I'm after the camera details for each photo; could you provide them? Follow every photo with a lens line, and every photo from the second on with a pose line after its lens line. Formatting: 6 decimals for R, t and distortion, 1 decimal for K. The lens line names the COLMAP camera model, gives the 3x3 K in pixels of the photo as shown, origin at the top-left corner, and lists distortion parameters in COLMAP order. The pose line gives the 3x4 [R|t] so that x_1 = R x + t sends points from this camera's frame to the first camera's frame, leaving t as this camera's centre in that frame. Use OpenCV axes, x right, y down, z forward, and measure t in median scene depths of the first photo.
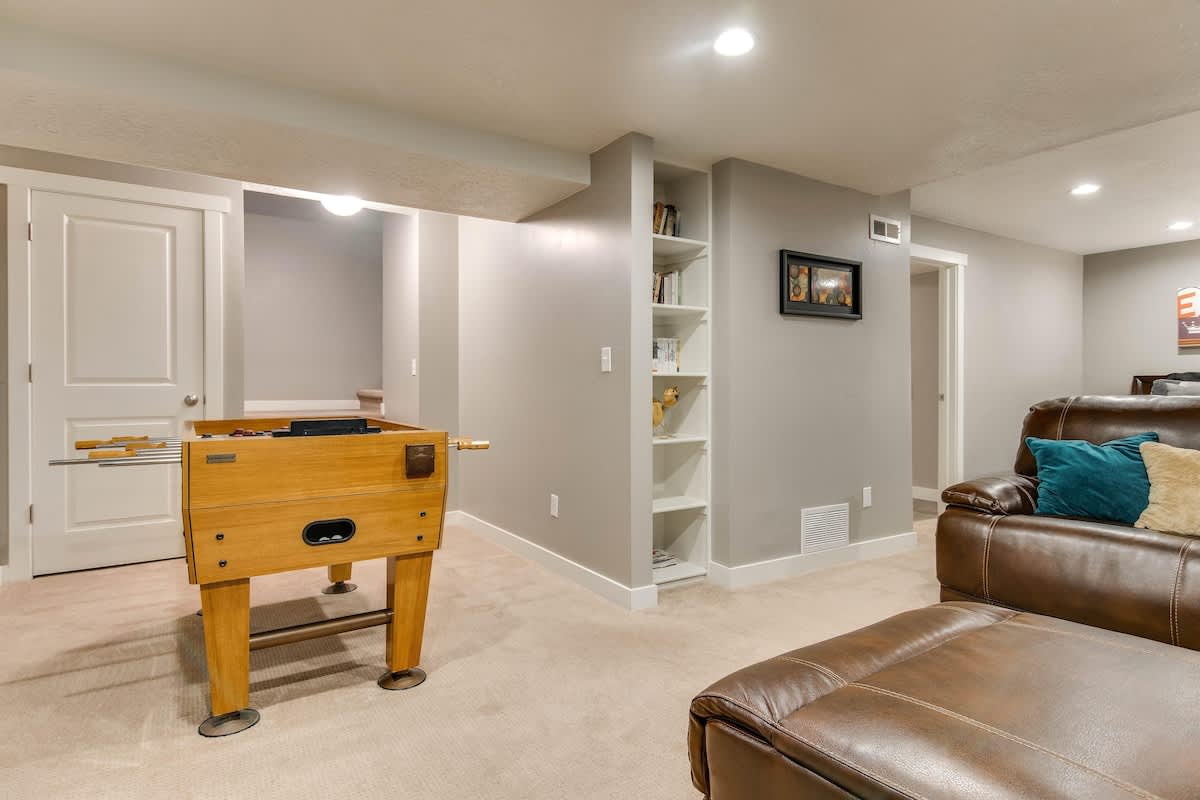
lens RADIAL K [[637.4, 0, 599.1], [0, 637.4, 386.0], [0, 0, 1]] dist [0.016852, -0.000252]
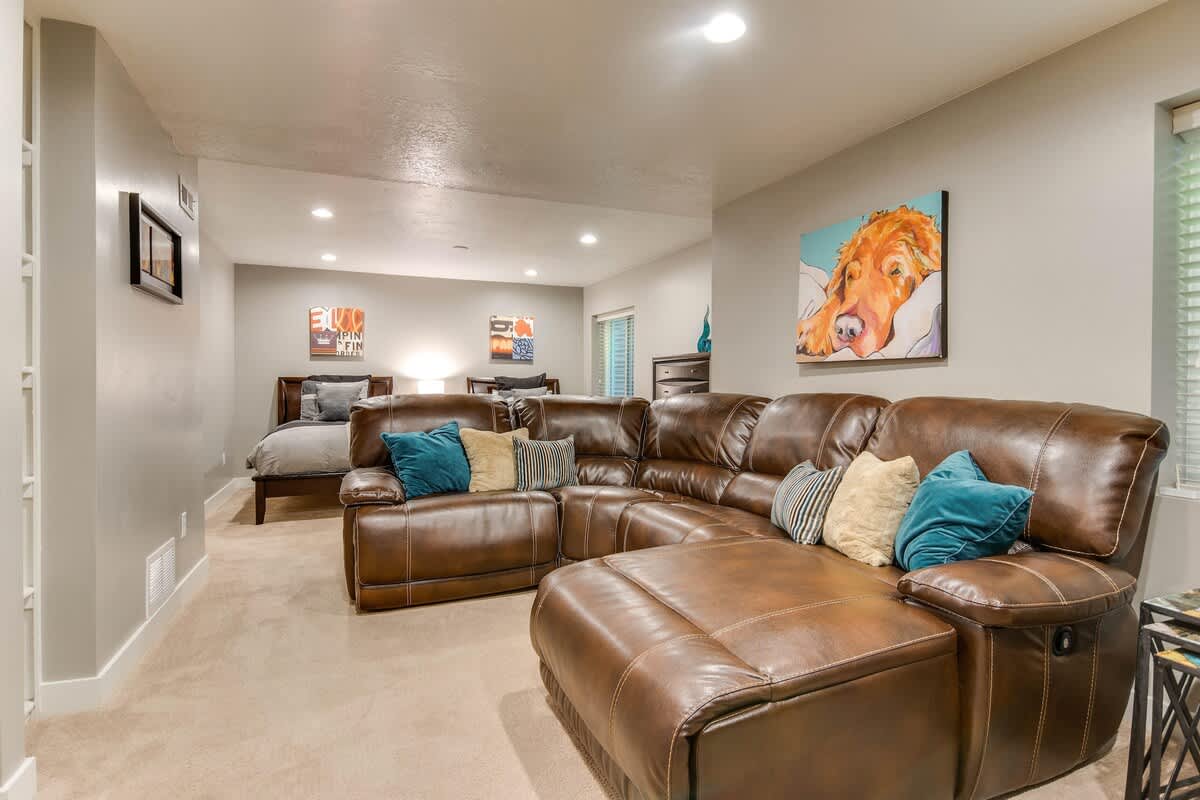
lens RADIAL K [[637.4, 0, 599.1], [0, 637.4, 386.0], [0, 0, 1]] dist [0.016852, -0.000252]
pose [[0.190954, -0.003472, 0.981593, -0.317314], [0.002739, 0.999992, 0.003004, -0.003542], [-0.981595, 0.002115, 0.190962, 0.374811]]
